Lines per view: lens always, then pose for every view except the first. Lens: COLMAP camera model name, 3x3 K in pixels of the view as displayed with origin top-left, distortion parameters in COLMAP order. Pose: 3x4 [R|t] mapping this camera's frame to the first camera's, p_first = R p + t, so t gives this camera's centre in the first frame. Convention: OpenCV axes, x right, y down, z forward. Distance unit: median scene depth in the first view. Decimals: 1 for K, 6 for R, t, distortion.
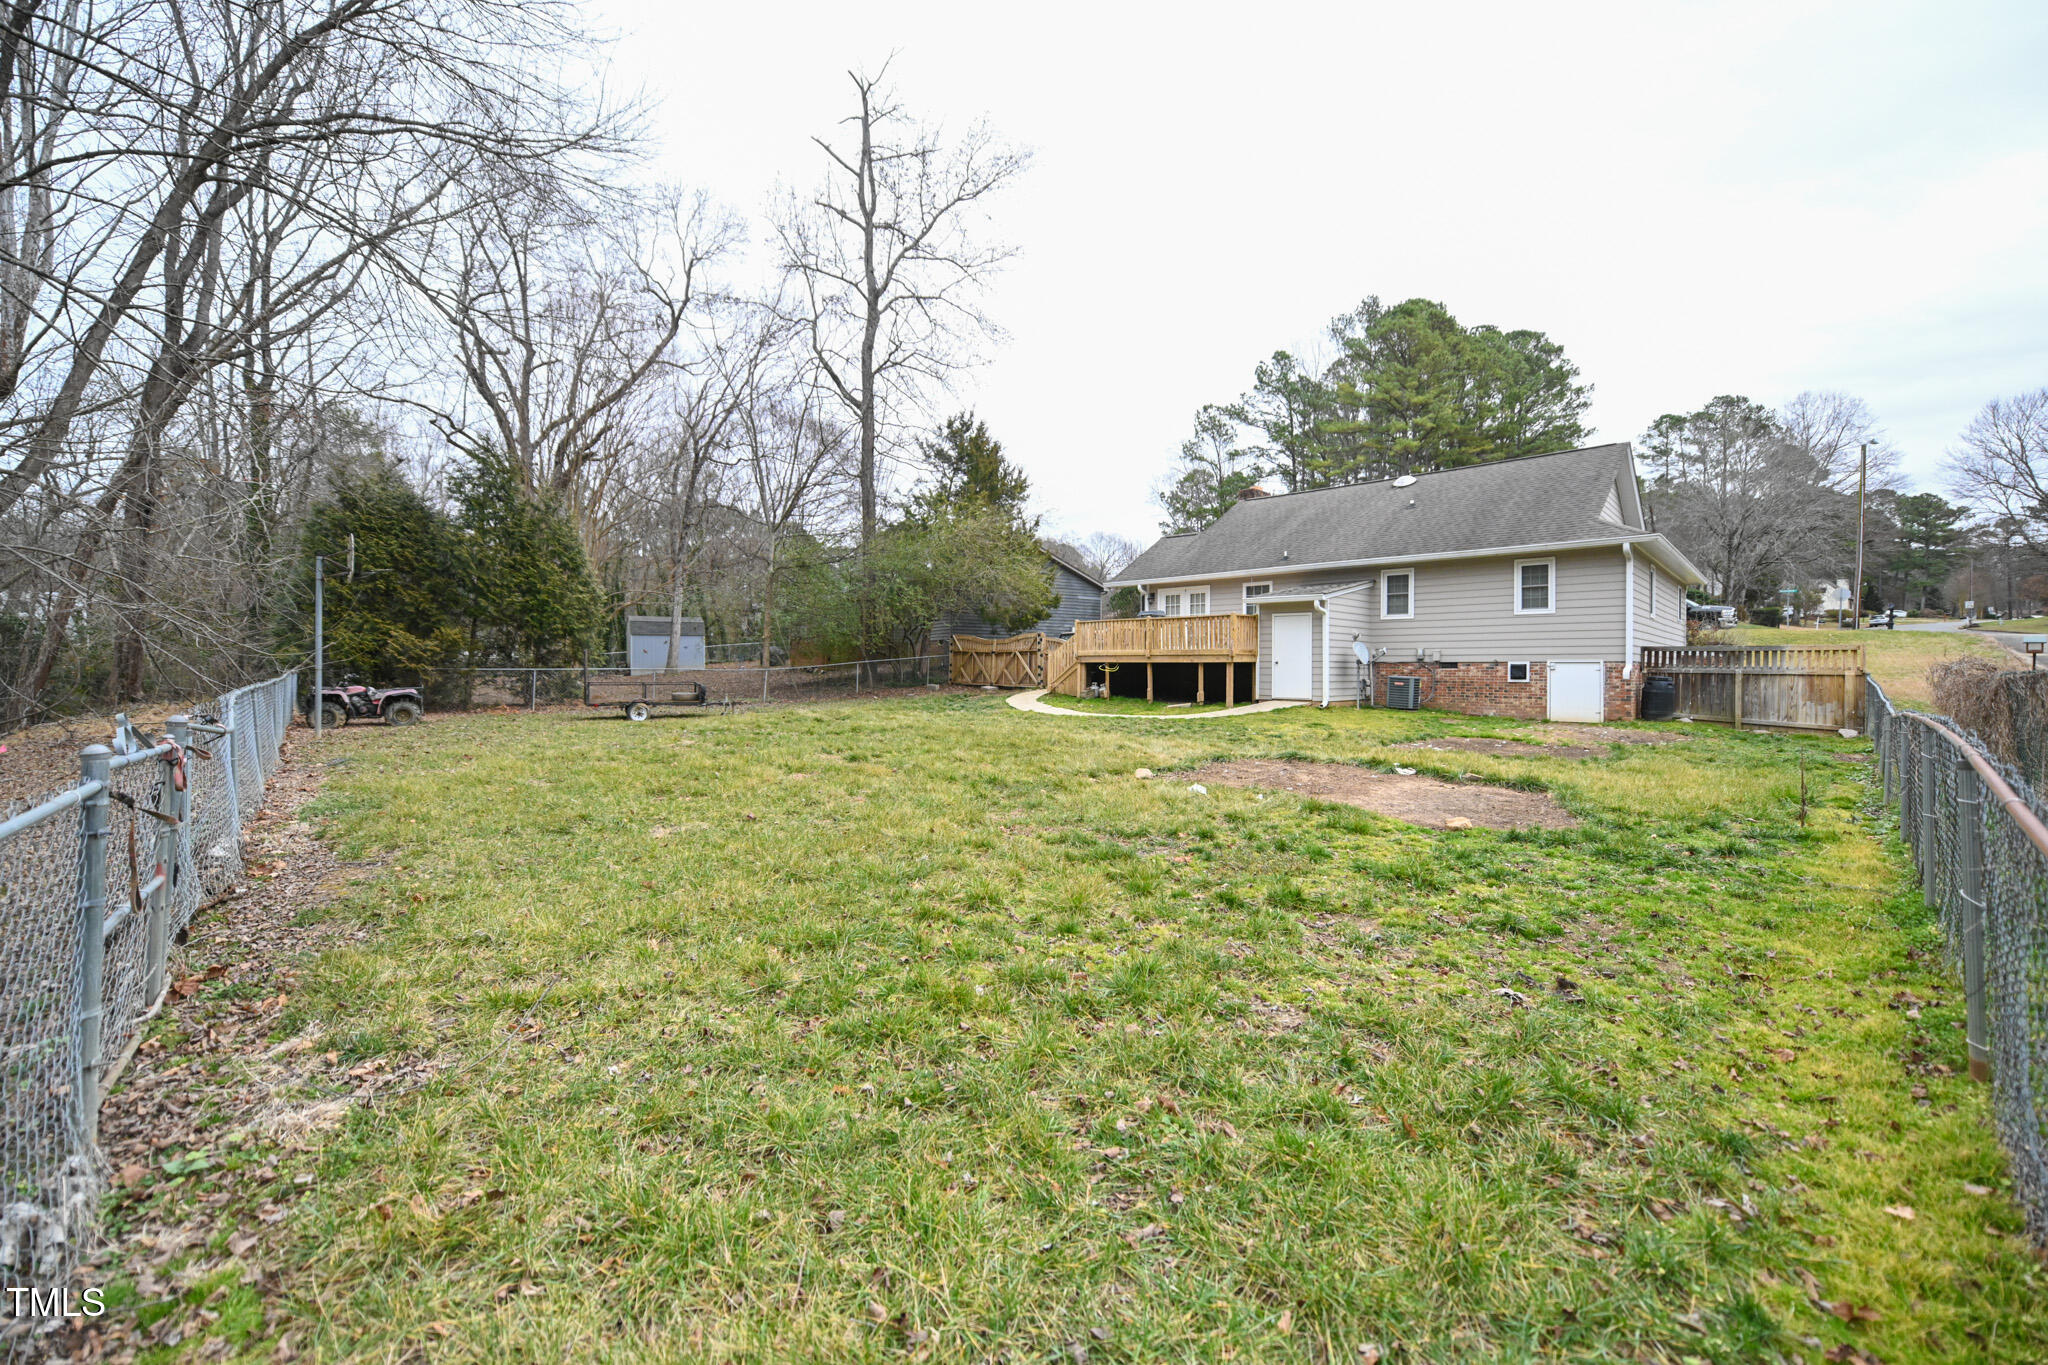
lens RADIAL K [[826.3, 0, 1020.0], [0, 826.3, 667.7], [0, 0, 1]] dist [-0.009096, -0.000631]
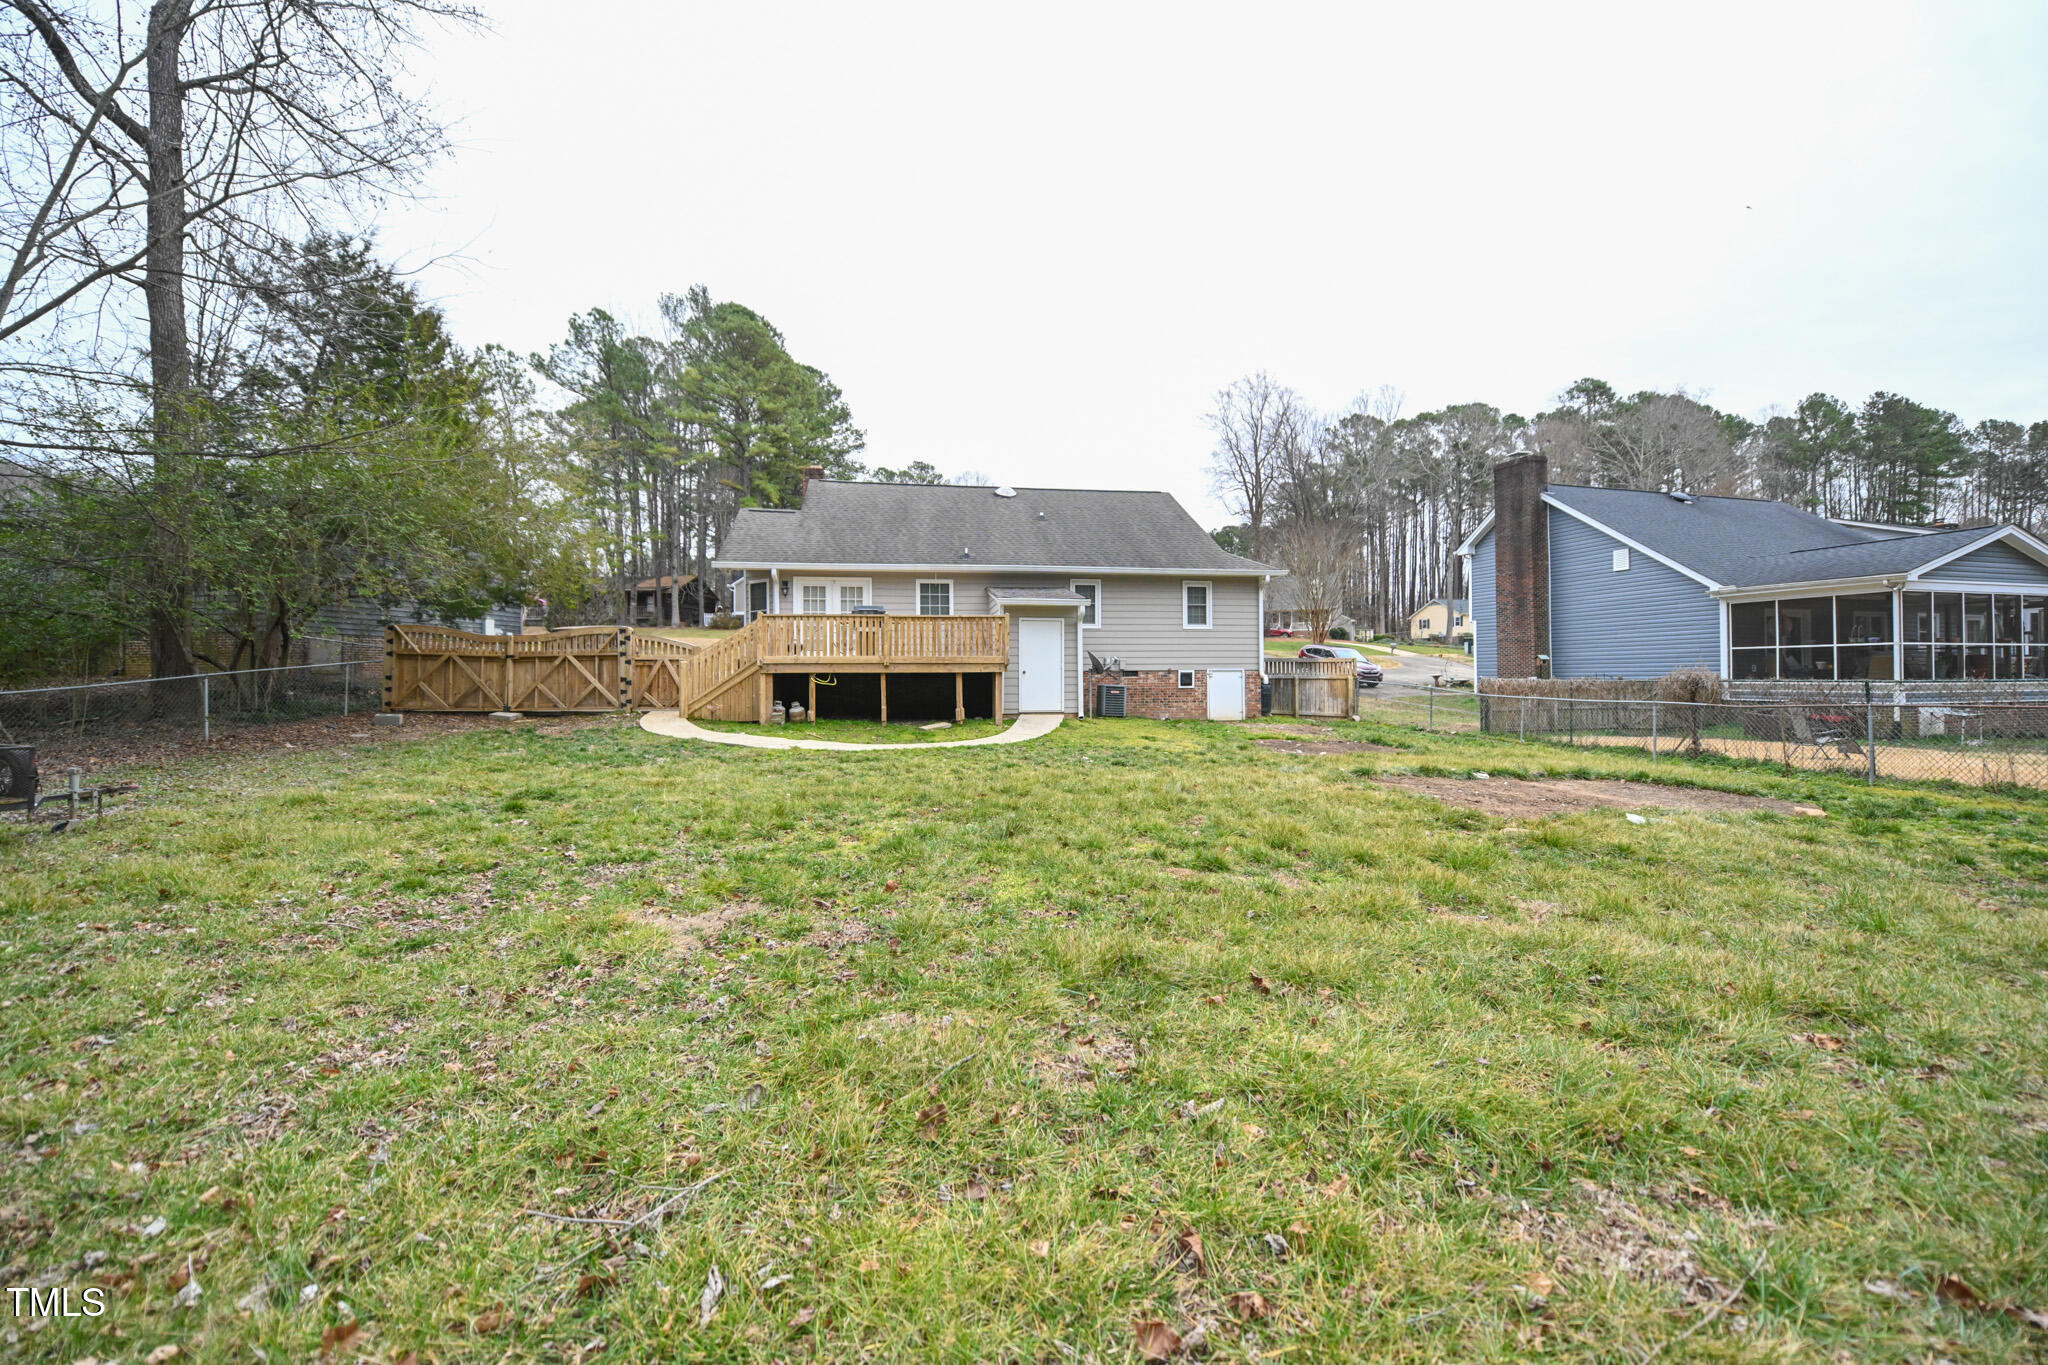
lens RADIAL K [[826.3, 0, 1020.0], [0, 826.3, 667.7], [0, 0, 1]] dist [-0.009096, -0.000631]
pose [[0.584938, -0.000828, 0.811078, -0.392102], [0.006823, 0.999969, -0.003901, -0.006840], [-0.811049, 0.007816, 0.584925, 0.444925]]
